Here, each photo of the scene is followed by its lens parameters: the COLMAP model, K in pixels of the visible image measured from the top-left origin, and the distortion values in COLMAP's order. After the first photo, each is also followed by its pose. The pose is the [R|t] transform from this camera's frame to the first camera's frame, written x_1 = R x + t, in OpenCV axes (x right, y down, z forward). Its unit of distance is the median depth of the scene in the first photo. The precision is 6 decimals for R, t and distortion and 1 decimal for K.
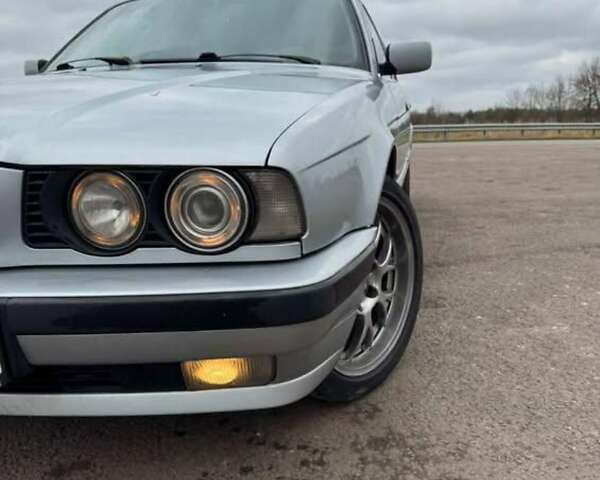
lens RADIAL K [[563.8, 0, 298.0], [0, 563.8, 206.5], [0, 0, 1]] dist [0.197019, -0.332958]
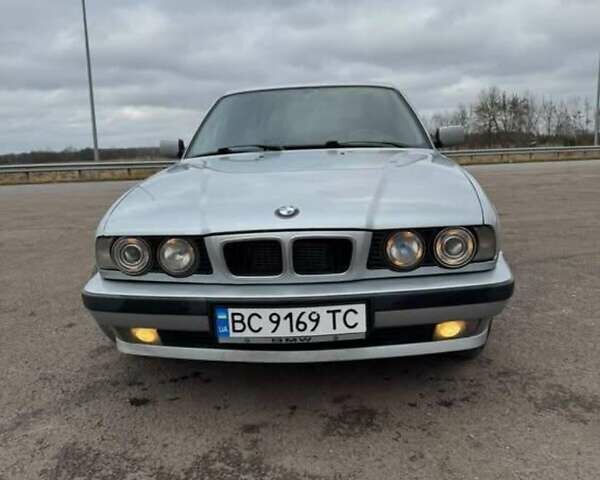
lens RADIAL K [[563.8, 0, 298.0], [0, 563.8, 206.5], [0, 0, 1]] dist [0.197019, -0.332958]
pose [[0.989217, -0.042295, 0.140214, -0.632099], [0.048978, 0.997806, -0.044557, -0.047372], [-0.138022, 0.050944, 0.989118, -0.612957]]
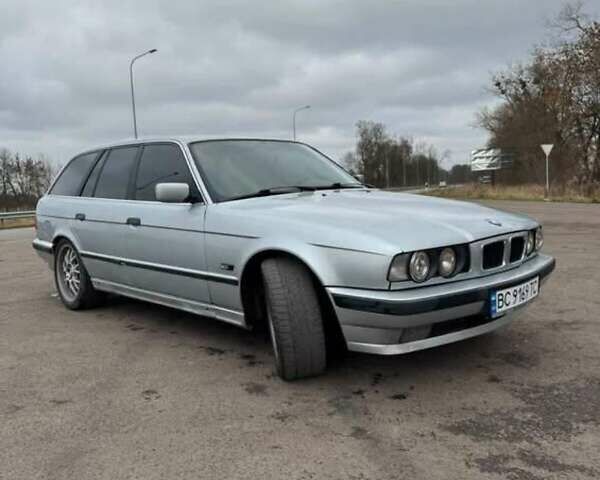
lens RADIAL K [[563.8, 0, 298.0], [0, 563.8, 206.5], [0, 0, 1]] dist [0.197019, -0.332958]
pose [[0.571219, -0.055352, 0.818929, -2.405570], [0.174715, 0.983058, -0.055422, -0.153736], [-0.801987, 0.174738, 0.571213, 0.084559]]
